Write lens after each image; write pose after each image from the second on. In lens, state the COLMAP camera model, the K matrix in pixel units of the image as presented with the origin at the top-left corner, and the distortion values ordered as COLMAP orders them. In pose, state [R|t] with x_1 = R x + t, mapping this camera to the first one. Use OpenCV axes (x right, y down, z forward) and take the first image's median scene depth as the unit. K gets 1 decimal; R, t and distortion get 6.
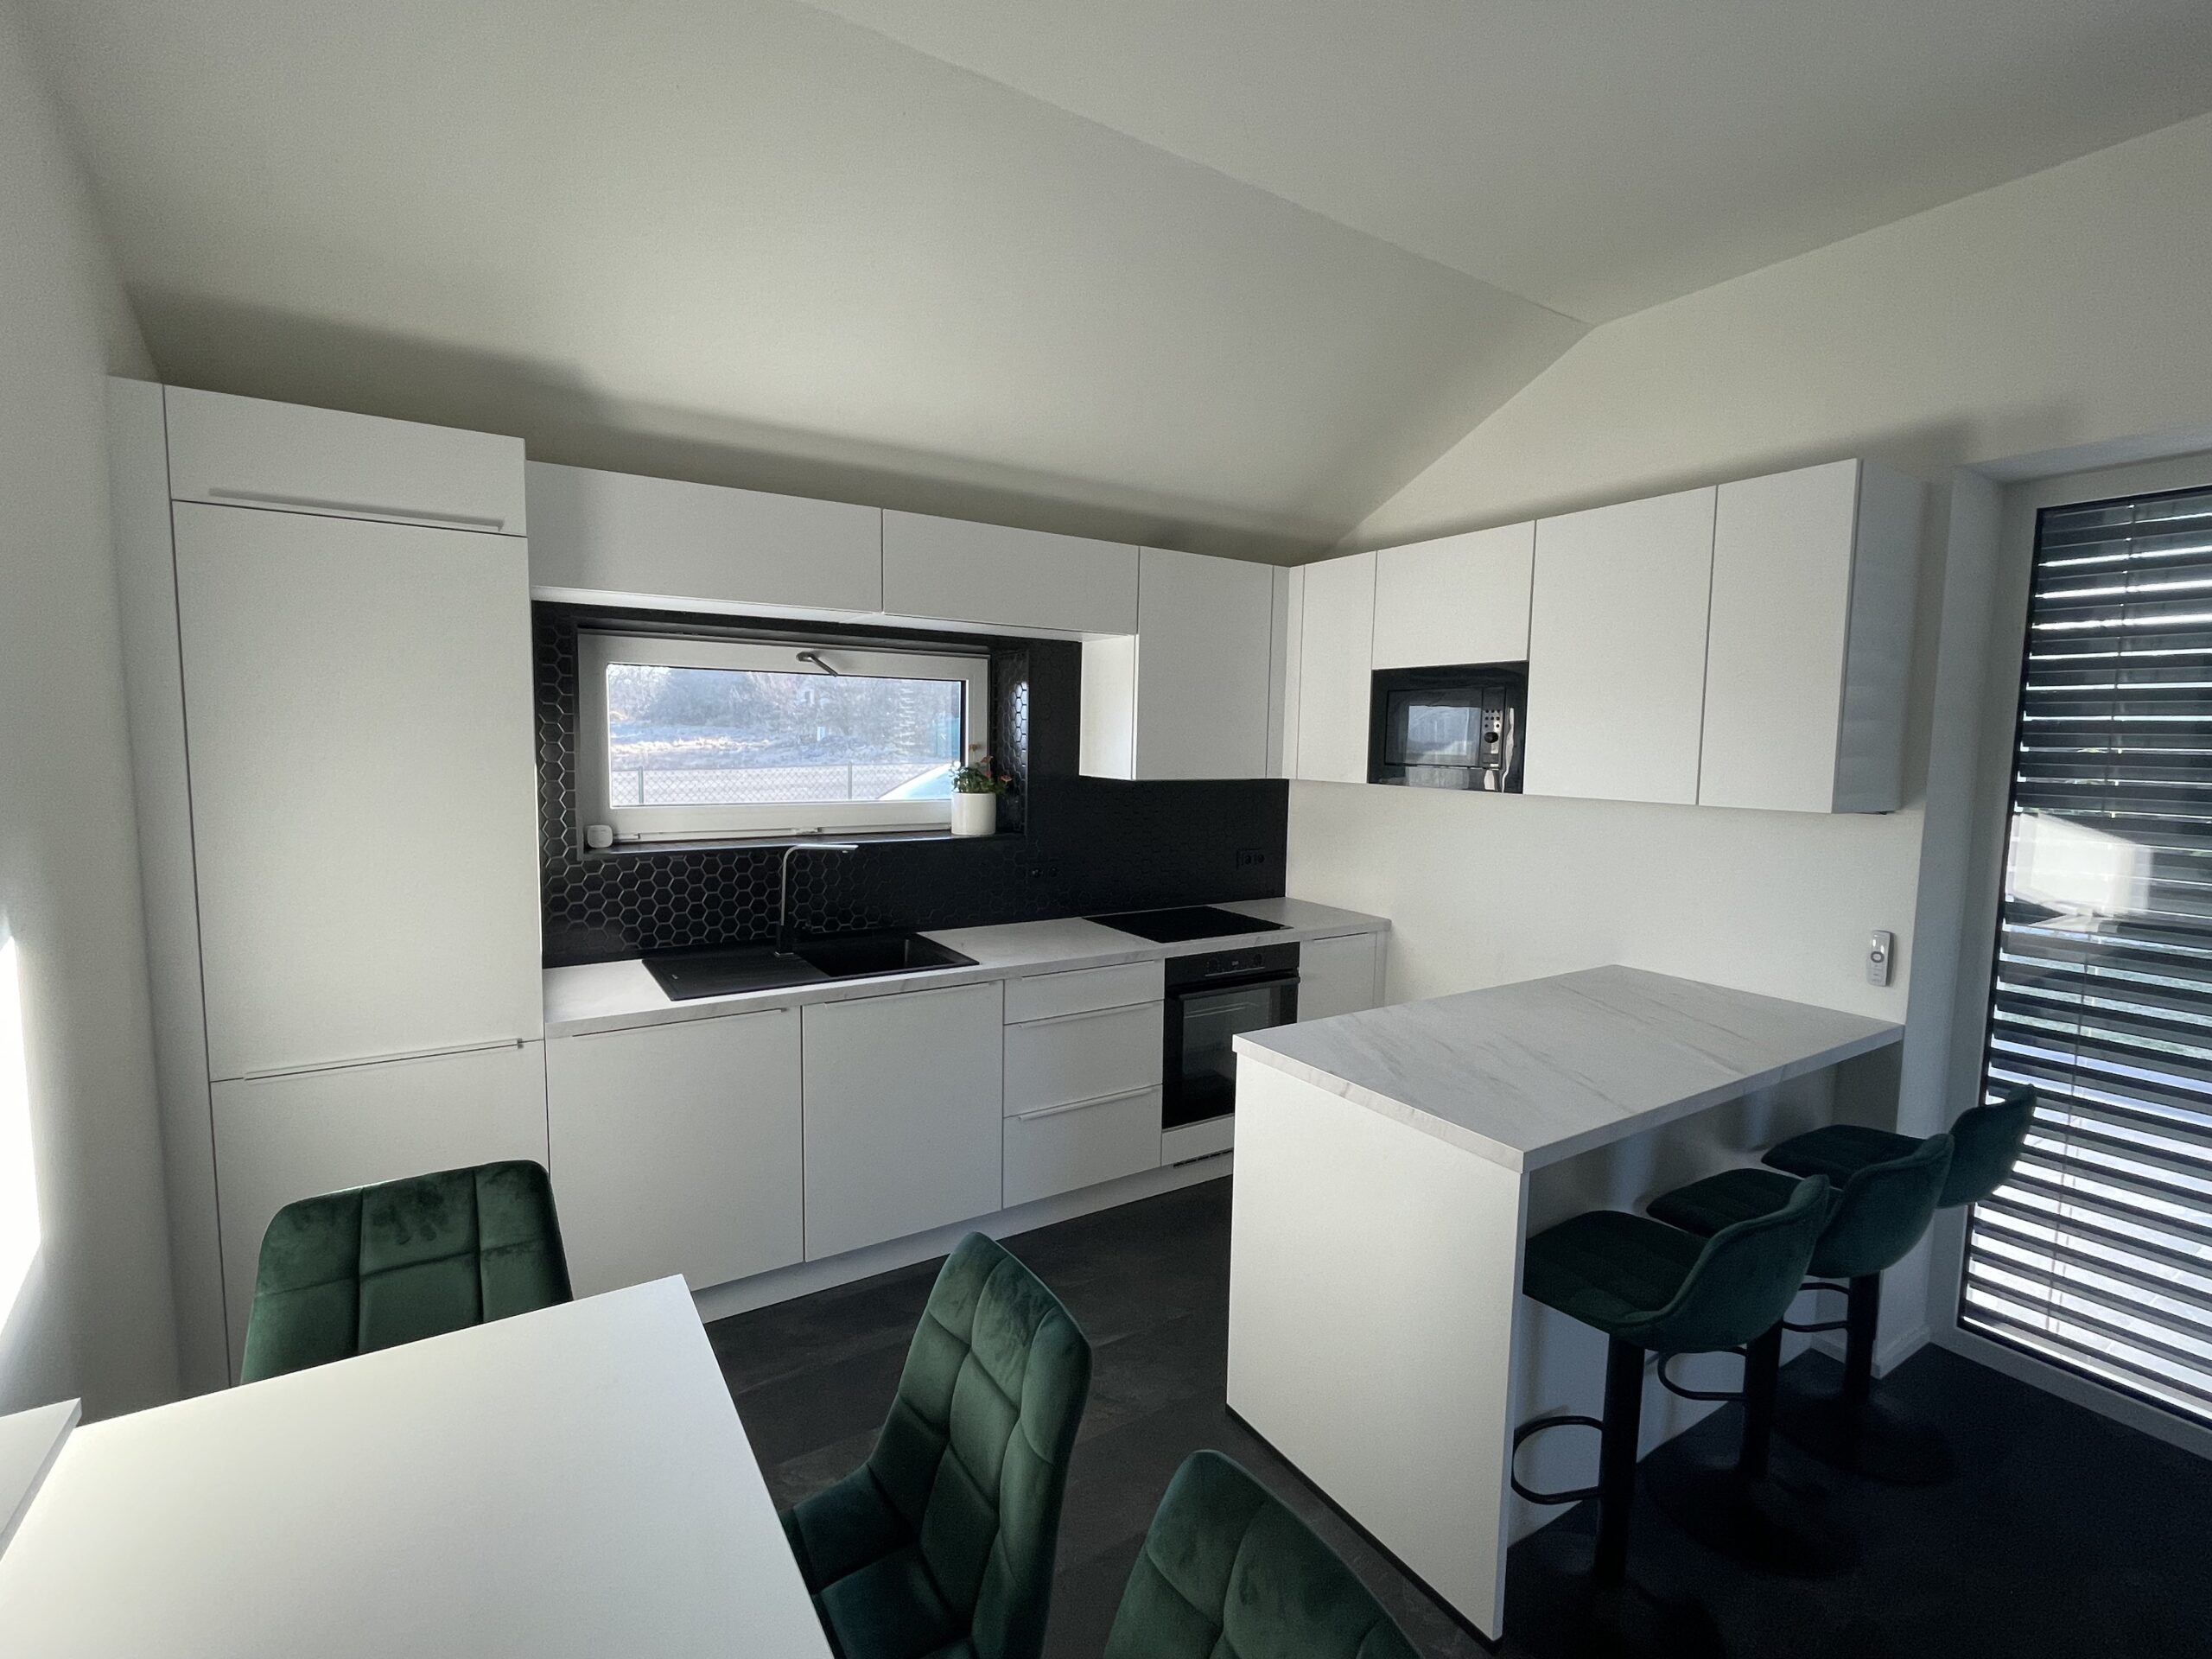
lens RADIAL K [[1005.6, 0, 1109.9], [0, 1005.6, 829.4], [0, 0, 1]] dist [-0.005919, -0.000295]
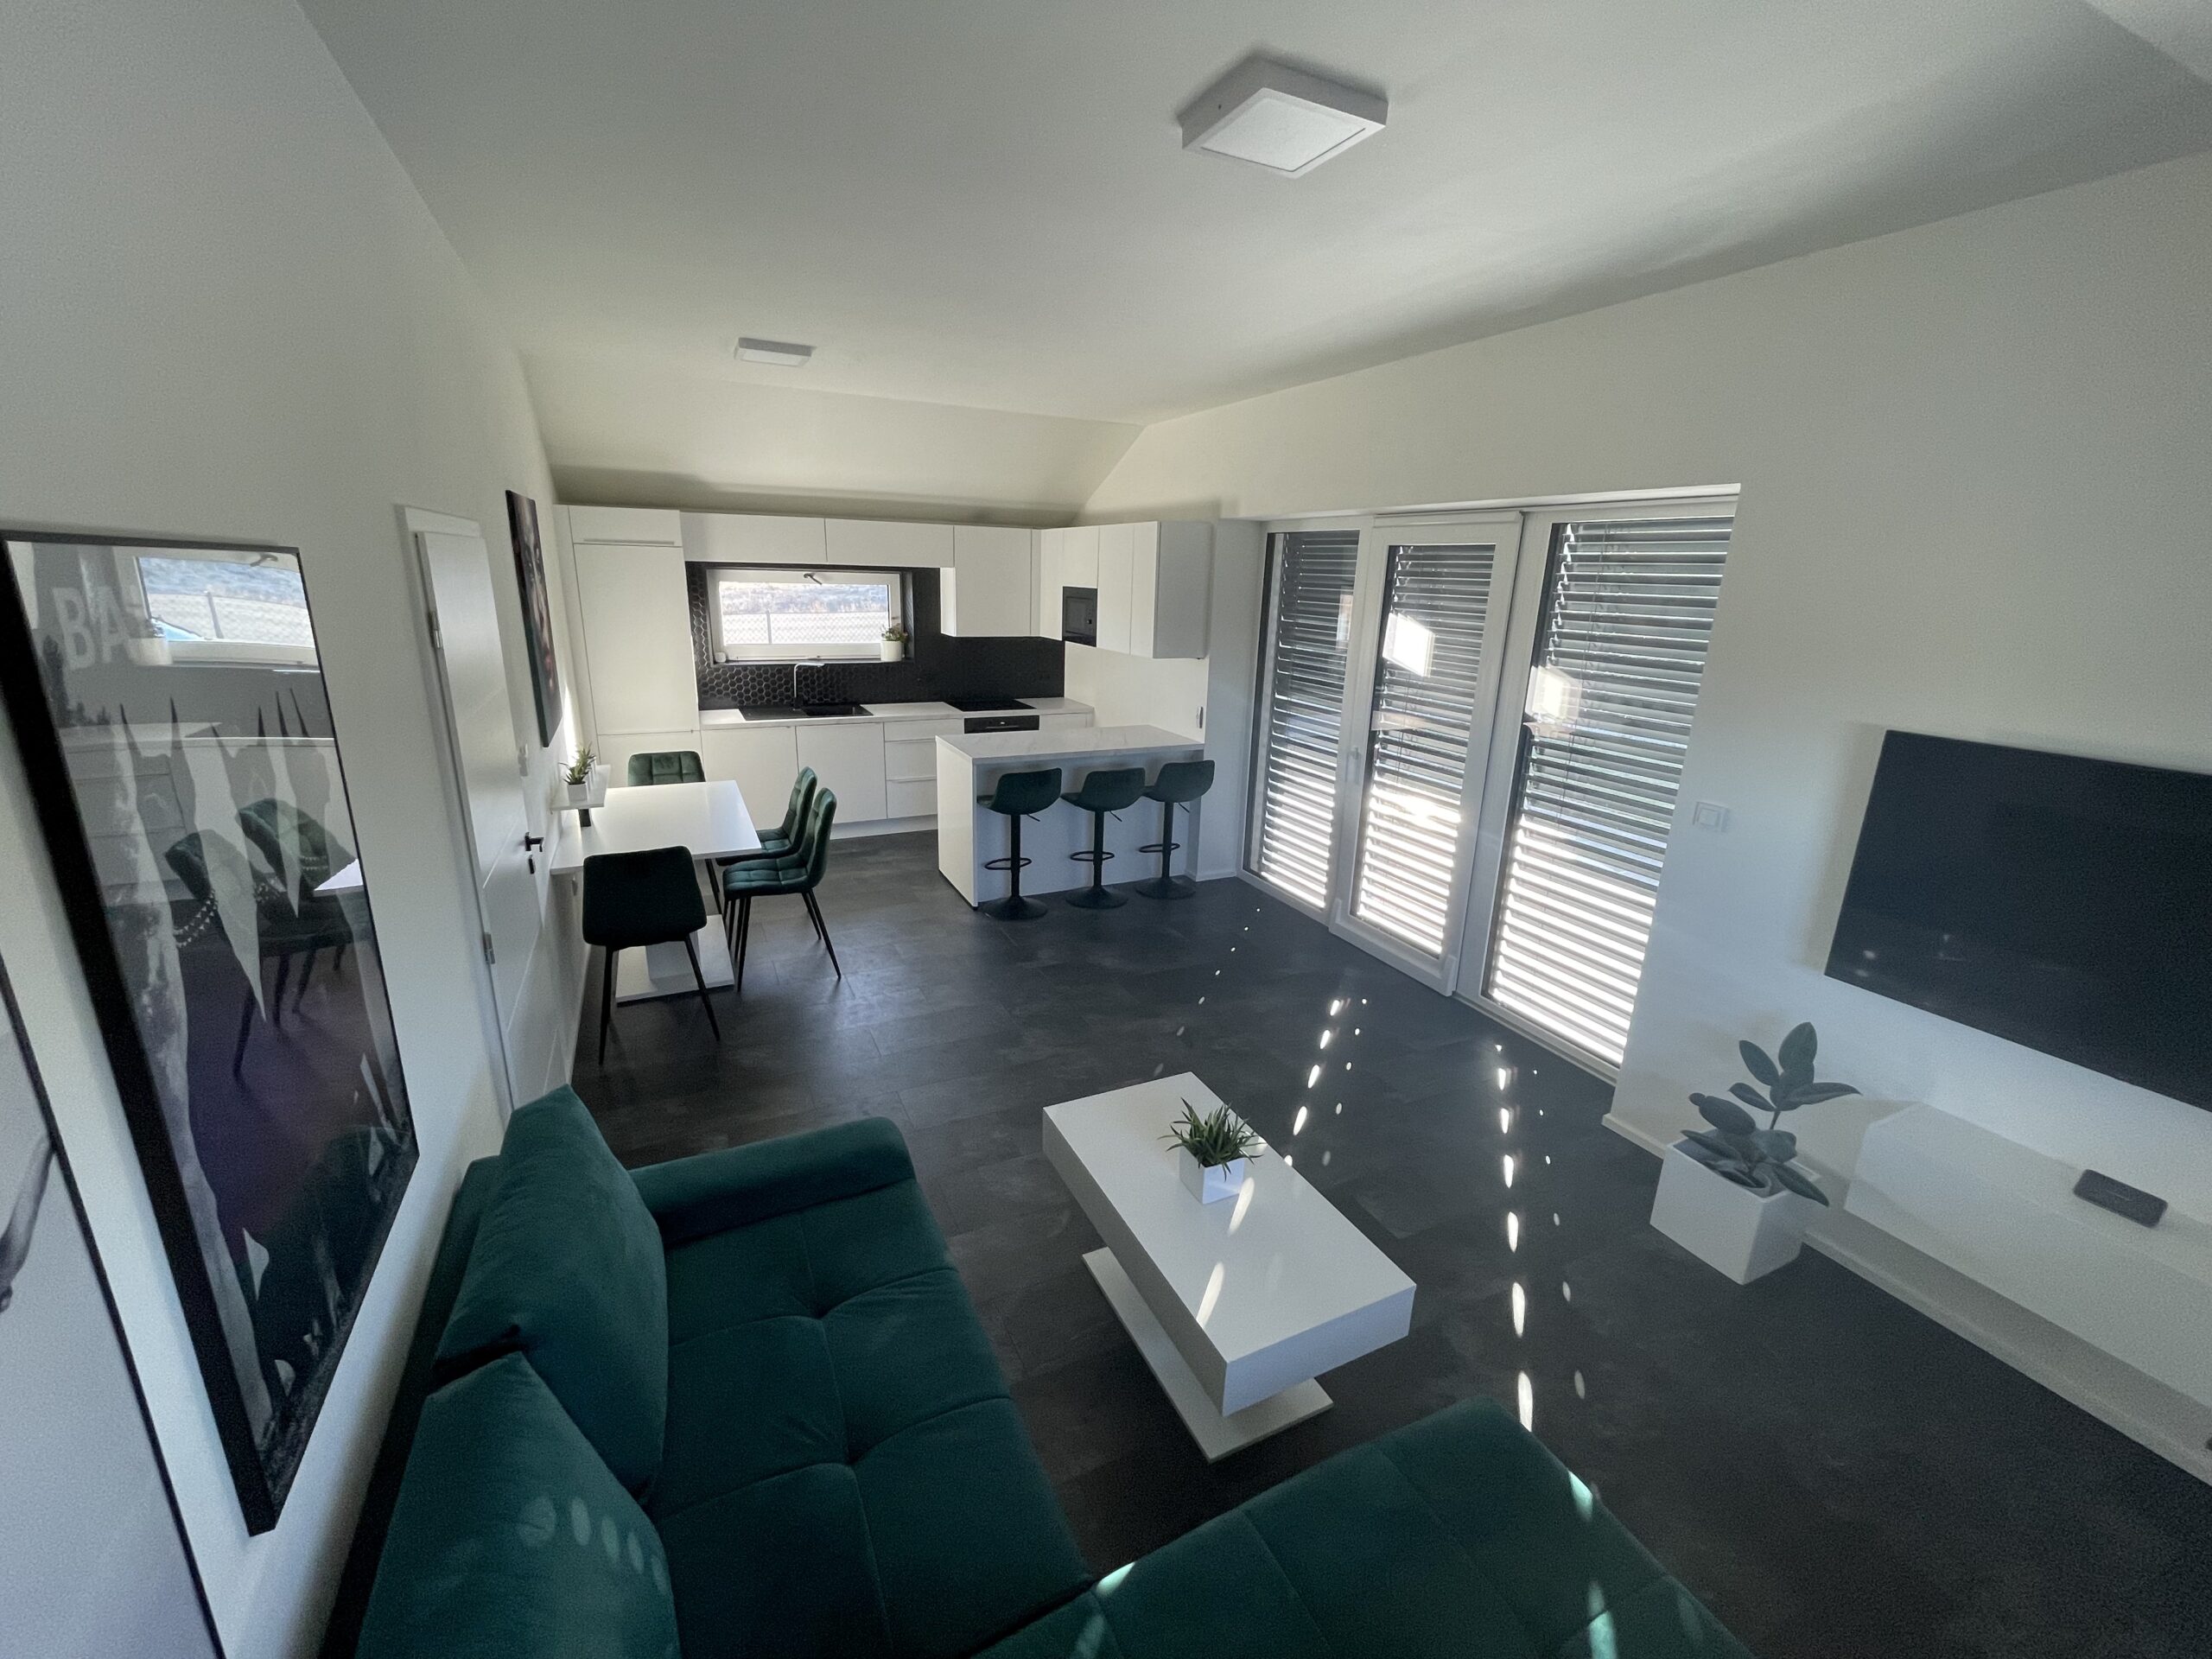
lens RADIAL K [[907.4, 0, 1108.3], [0, 907.4, 832.6], [0, 0, 1]] dist [-0.000693, -0.001624]
pose [[0.993361, 0.042795, -0.106784, 0.641258], [-0.022353, 0.982343, 0.185747, -0.005287], [0.112847, -0.182127, 0.976778, -1.052509]]
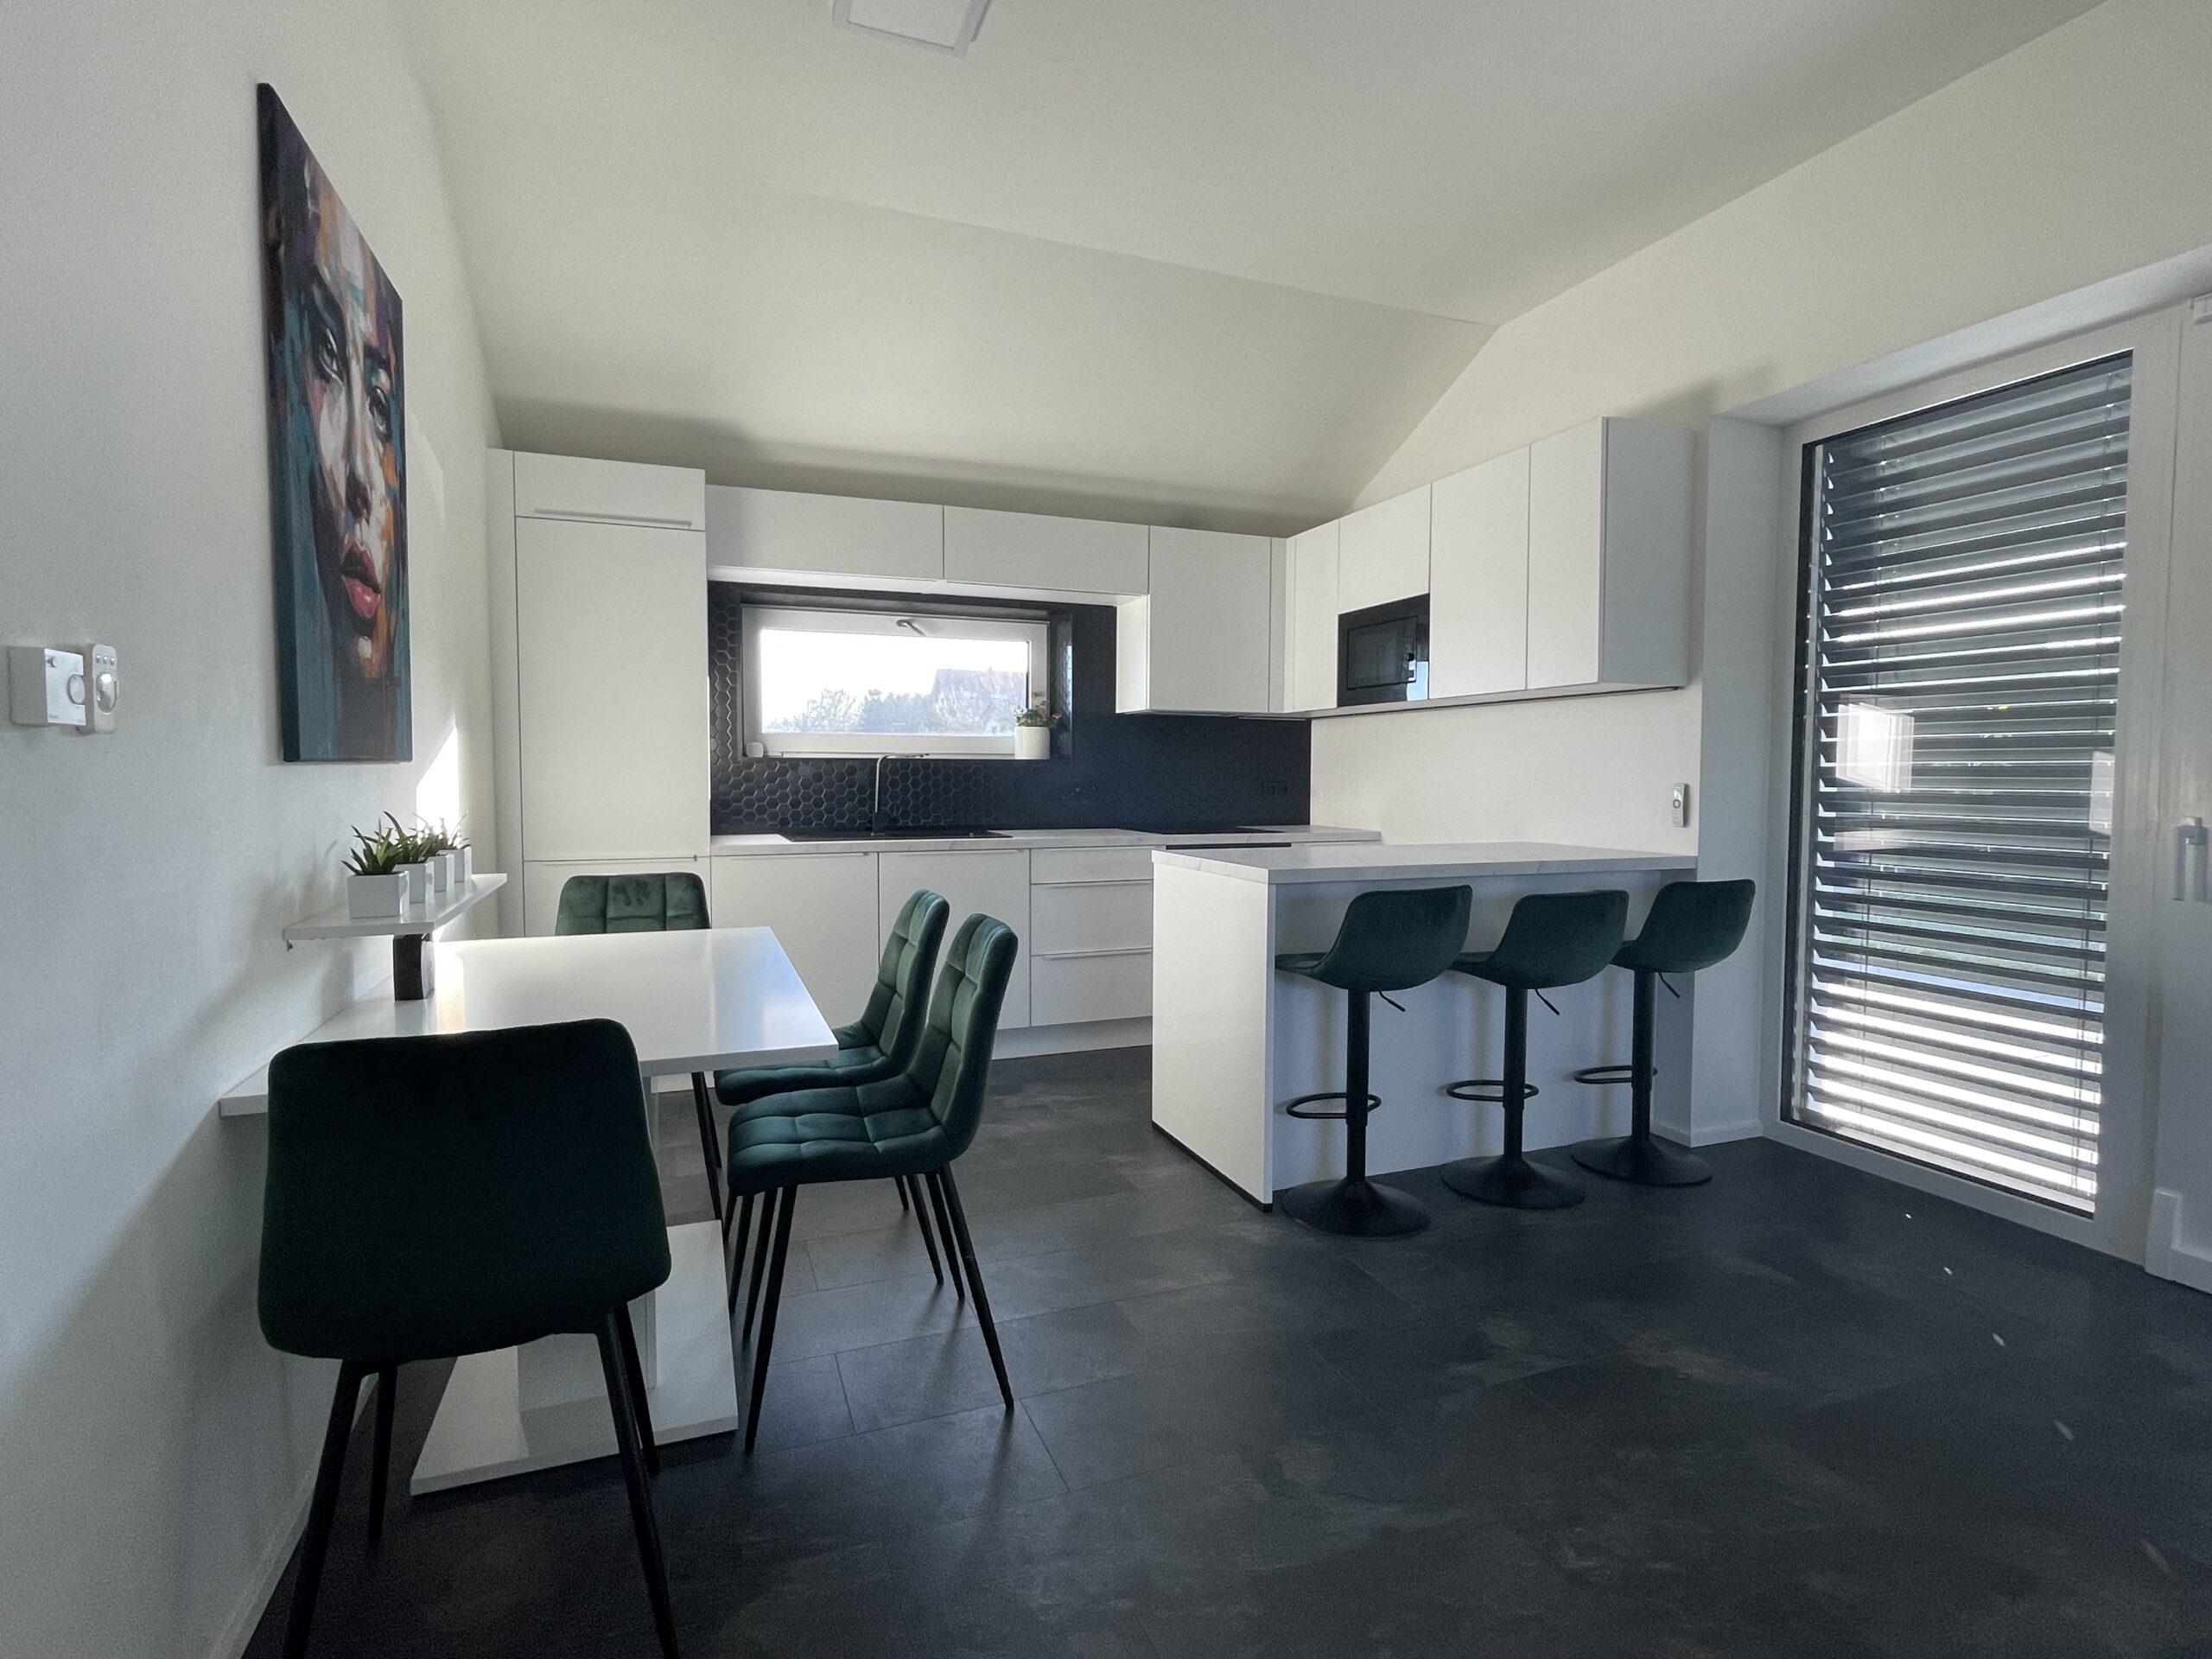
lens RADIAL K [[1095.9, 0, 1105.8], [0, 1095.9, 825.0], [0, 0, 1]] dist [-0.001905, -0.000216]
pose [[0.981073, -0.005267, -0.193567, 0.263950], [-0.003453, 0.998995, -0.044684, 0.175244], [0.193608, 0.044507, 0.980069, -0.391288]]
